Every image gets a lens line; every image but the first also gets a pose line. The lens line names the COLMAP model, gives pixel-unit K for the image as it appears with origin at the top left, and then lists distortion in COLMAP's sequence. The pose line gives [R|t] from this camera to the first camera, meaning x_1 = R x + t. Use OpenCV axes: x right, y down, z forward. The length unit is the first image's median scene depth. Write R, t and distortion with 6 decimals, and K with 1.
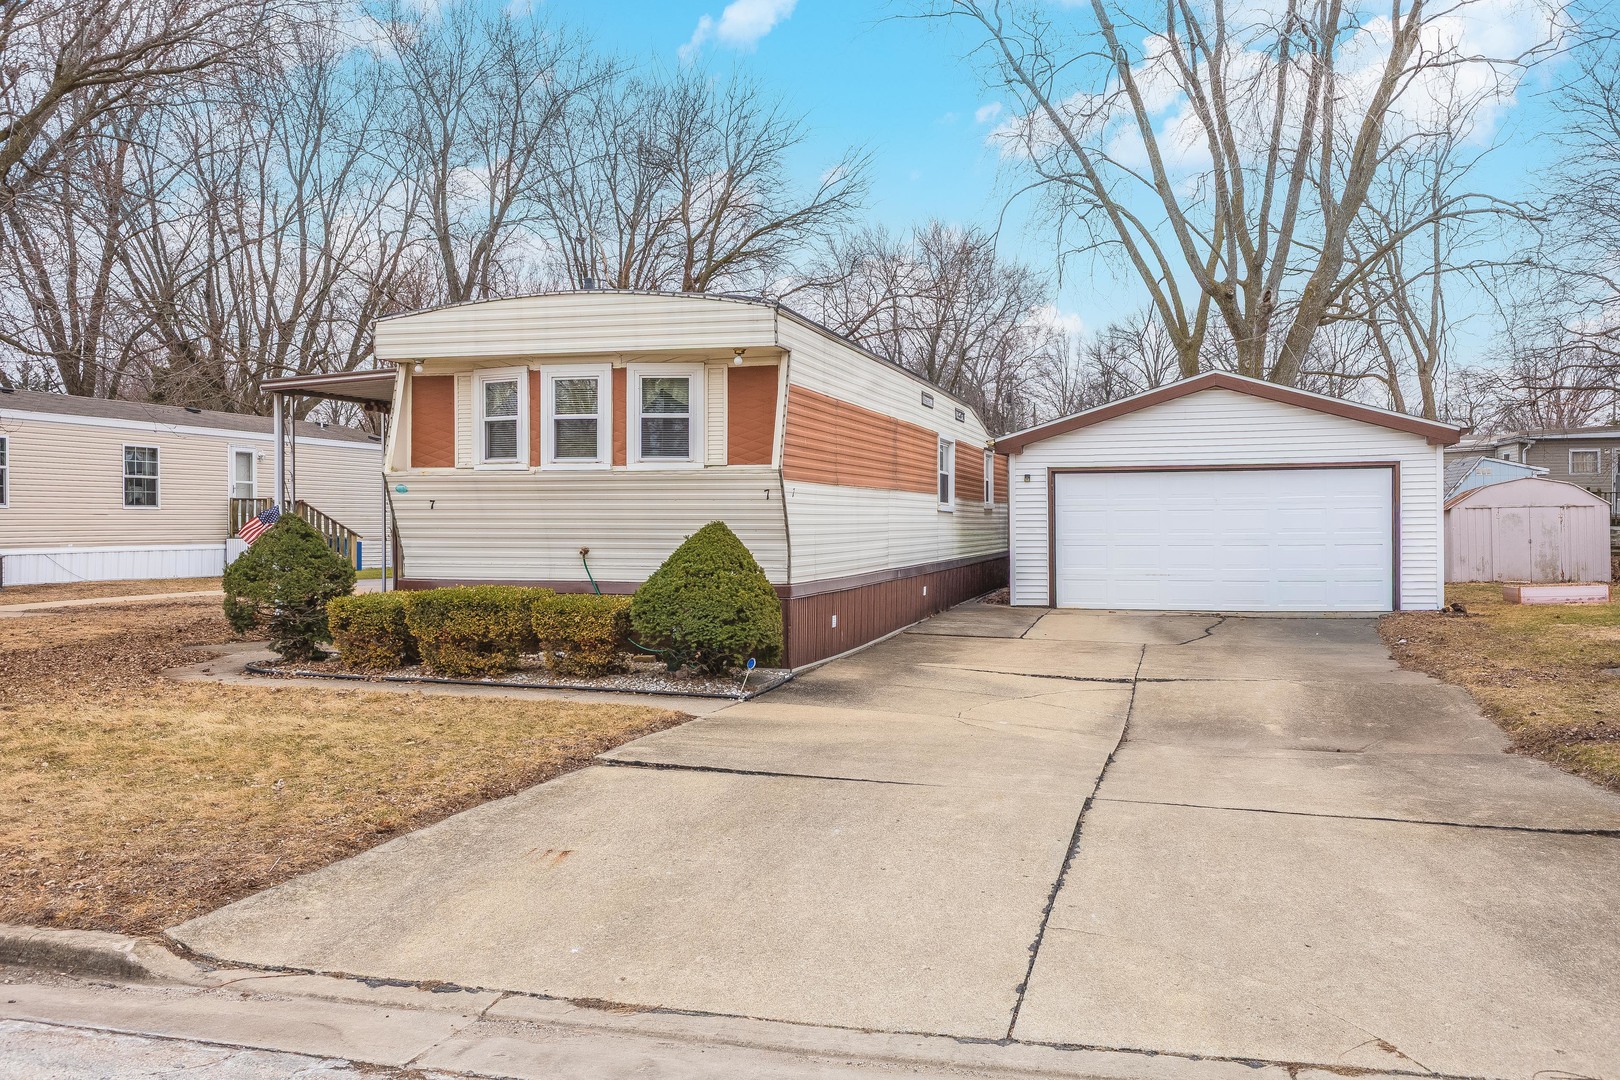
lens RADIAL K [[1303.8, 0, 841.8], [0, 1303.8, 518.6], [0, 0, 1]] dist [0.005149, -0.000109]
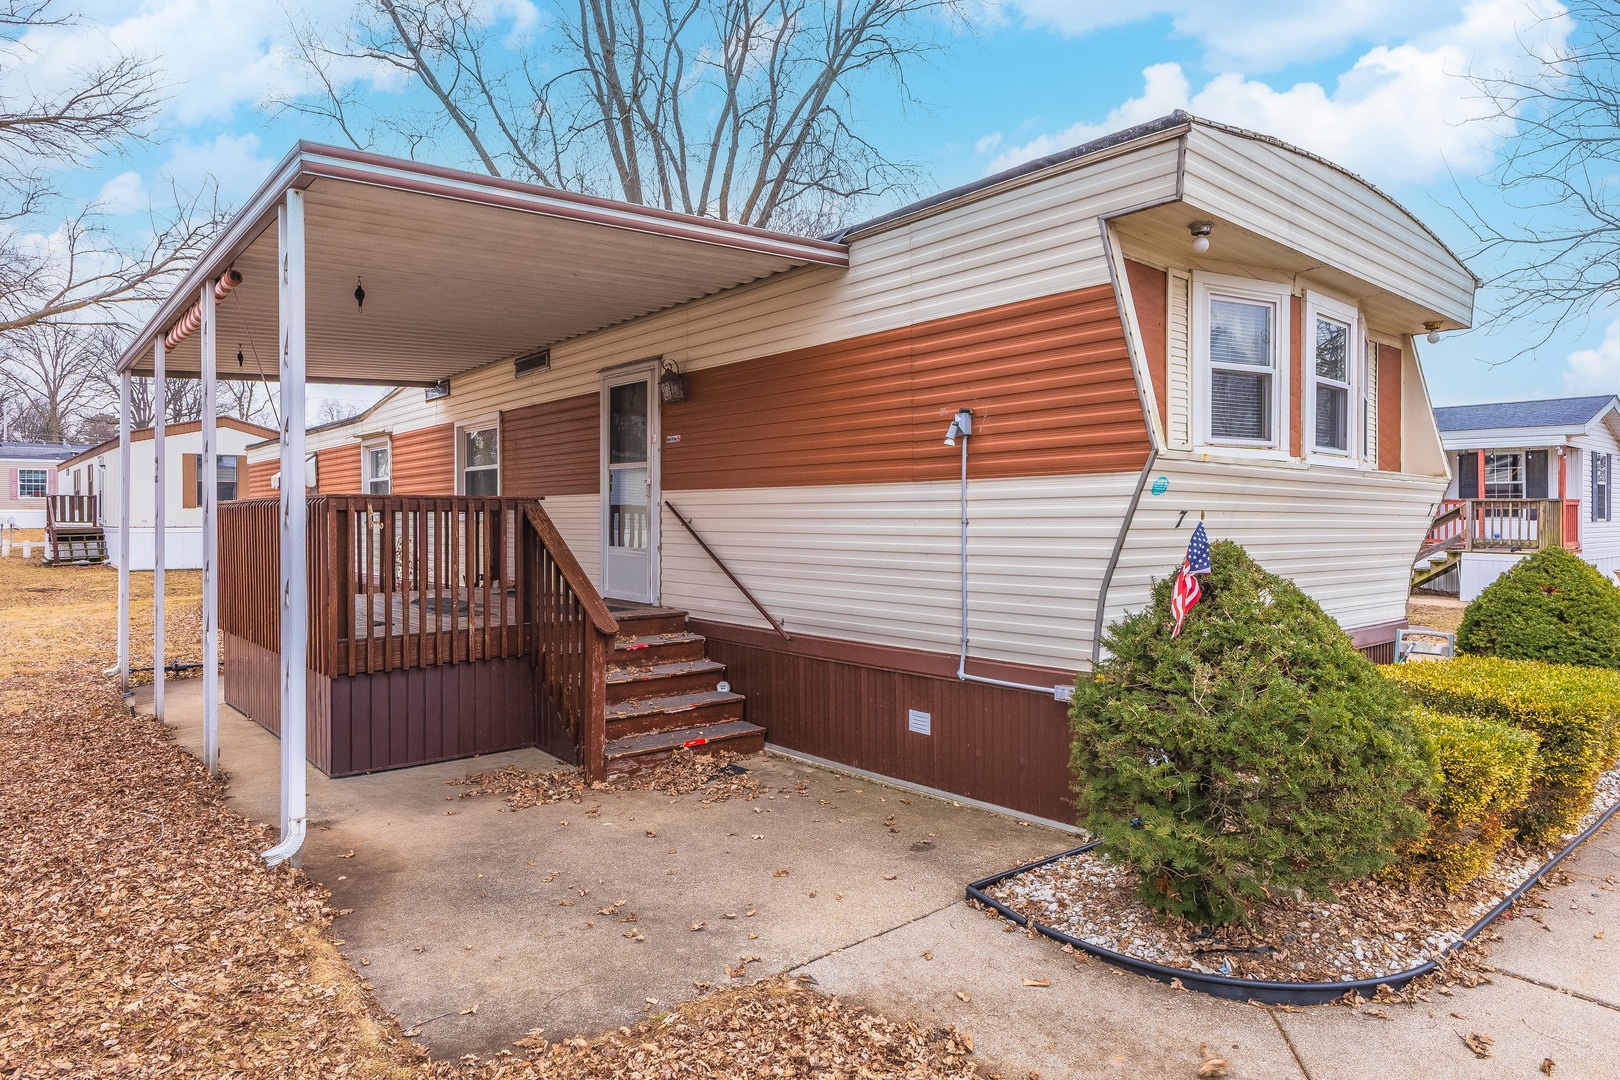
lens RADIAL K [[957.3, 0, 817.8], [0, 957.3, 517.3], [0, 0, 1]] dist [0.005068, 0.000663]
pose [[0.557613, 0.004963, 0.830086, -0.716014], [-0.003633, 0.999987, -0.003538, -0.009912], [-0.830093, -0.001043, 0.557624, 0.932375]]
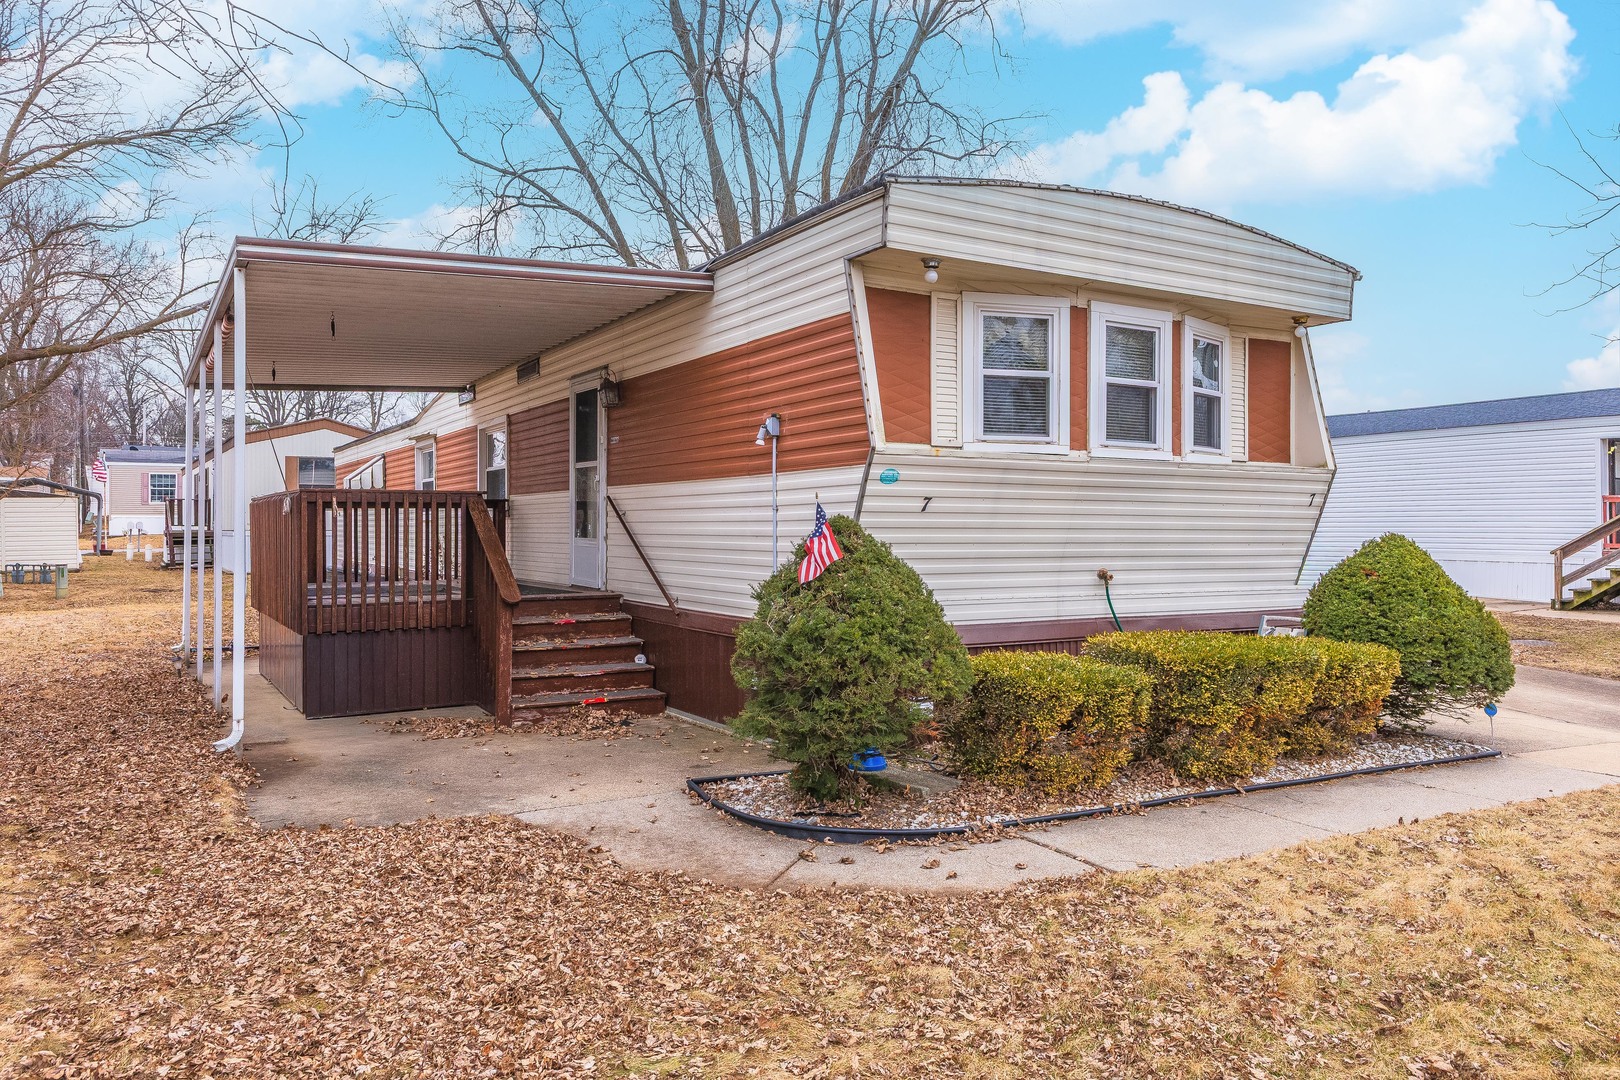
lens RADIAL K [[1154.0, 0, 828.8], [0, 1154.0, 515.9], [0, 0, 1]] dist [0.015542, 0.000033]
pose [[0.691153, 0.010316, 0.722635, -0.747408], [-0.003430, 0.999934, -0.010993, 0.000528], [-0.722700, 0.005120, 0.691143, 0.680578]]
